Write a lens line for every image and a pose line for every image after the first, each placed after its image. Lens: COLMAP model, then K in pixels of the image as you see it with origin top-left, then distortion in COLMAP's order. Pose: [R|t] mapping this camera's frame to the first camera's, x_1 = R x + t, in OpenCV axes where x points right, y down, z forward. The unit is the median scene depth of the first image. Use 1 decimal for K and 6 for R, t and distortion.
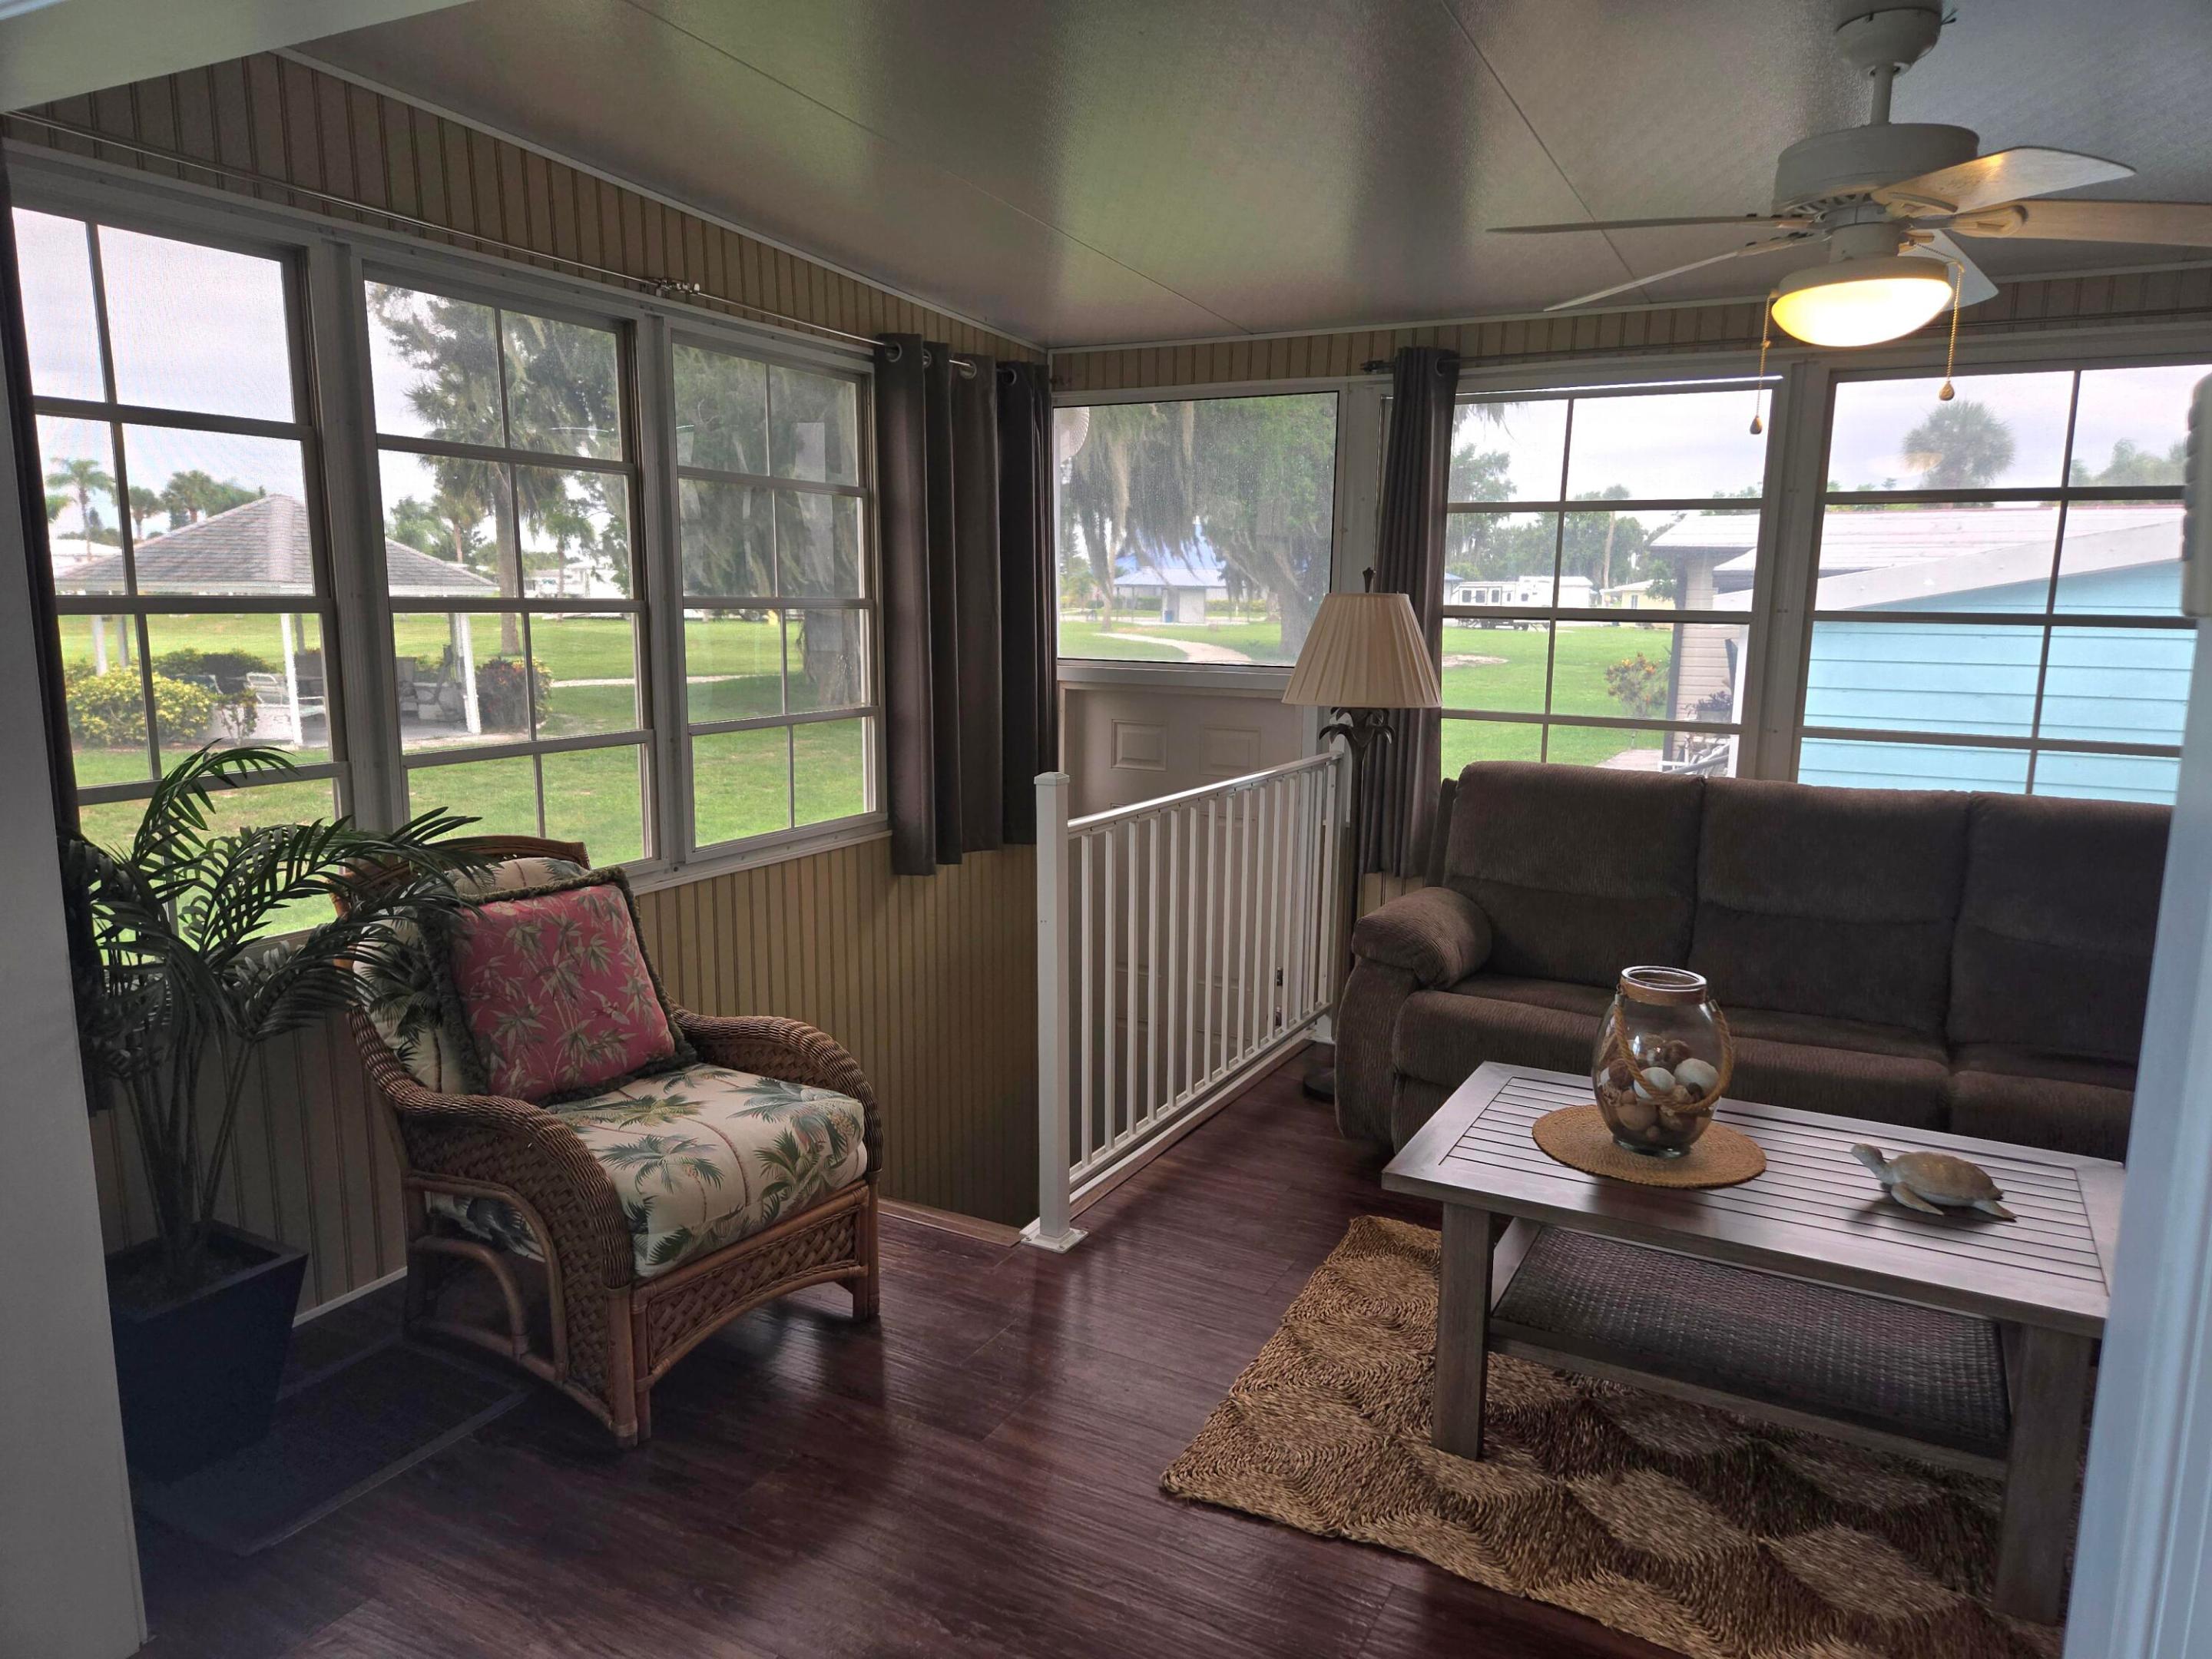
lens RADIAL K [[1466.3, 0, 1120.0], [0, 1466.3, 836.1], [0, 0, 1]] dist [0.071992, -0.057312]
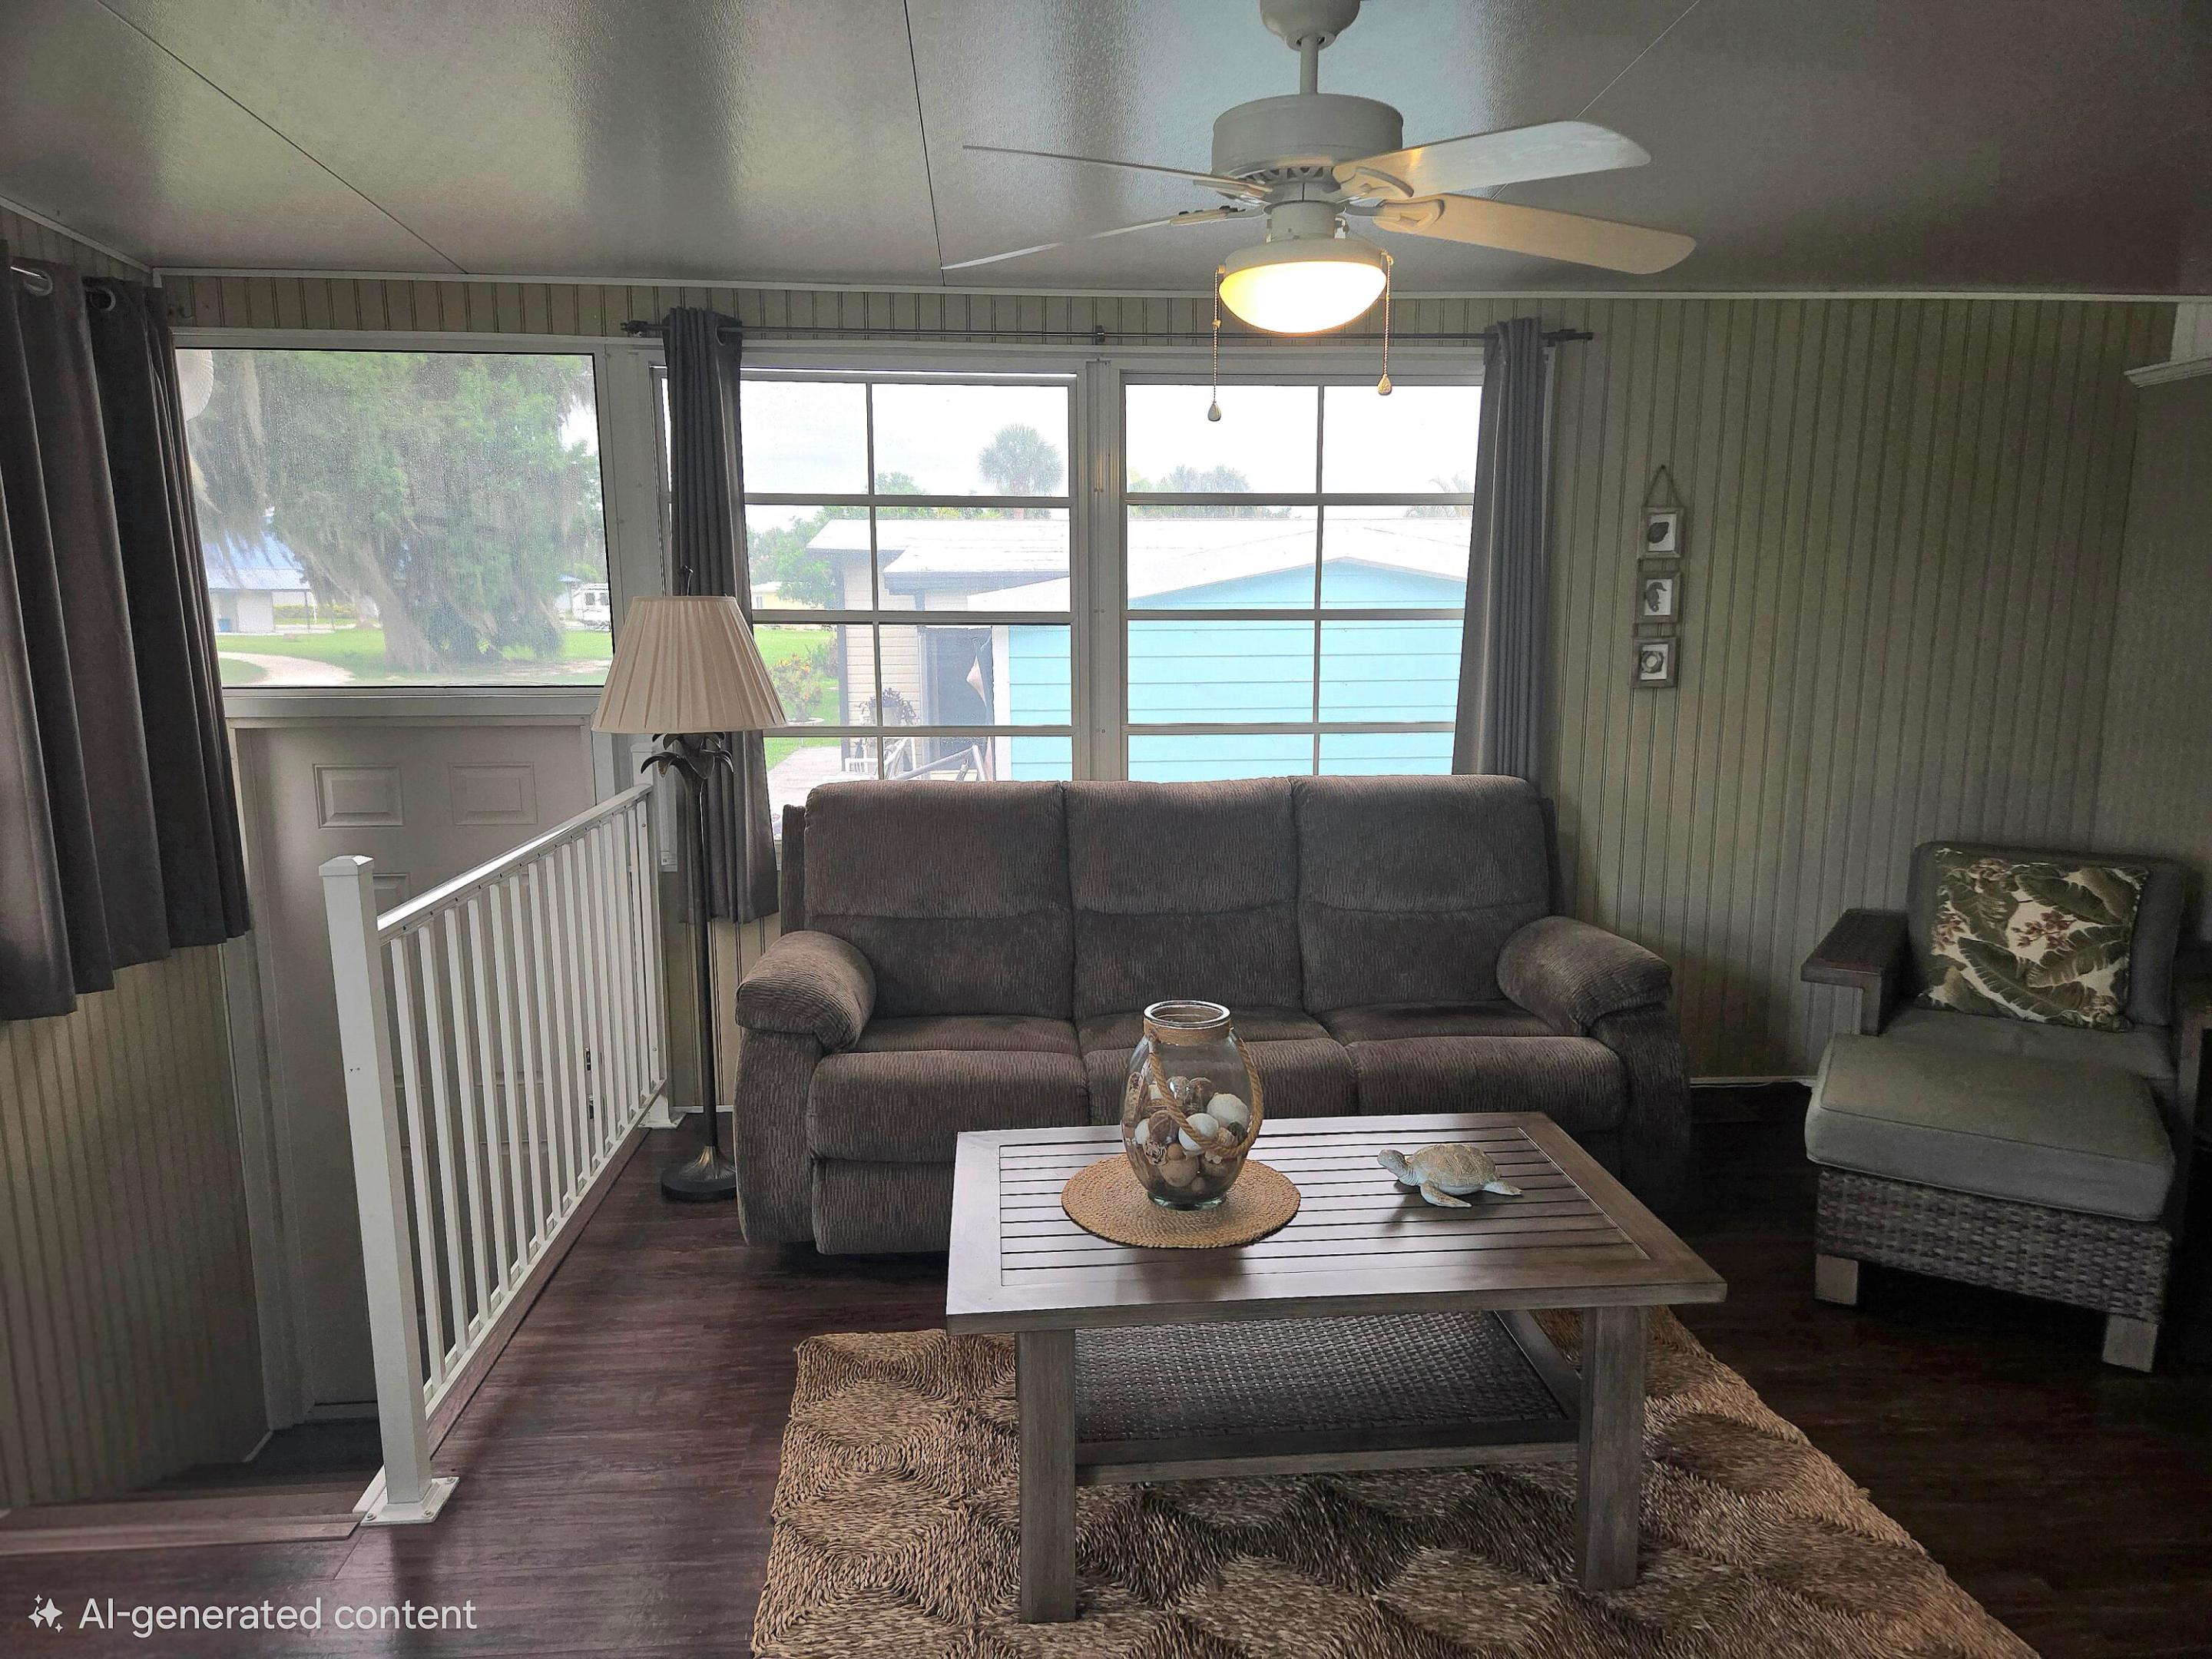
lens RADIAL K [[1466.3, 0, 1107.6], [0, 1466.3, 840.5], [0, 0, 1]] dist [0.071992, -0.057312]
pose [[0.842150, -0.104152, 0.529090, -0.095540], [0.103377, 0.994154, 0.031156, -0.029138], [-0.529242, 0.028458, 0.847994, 0.171105]]
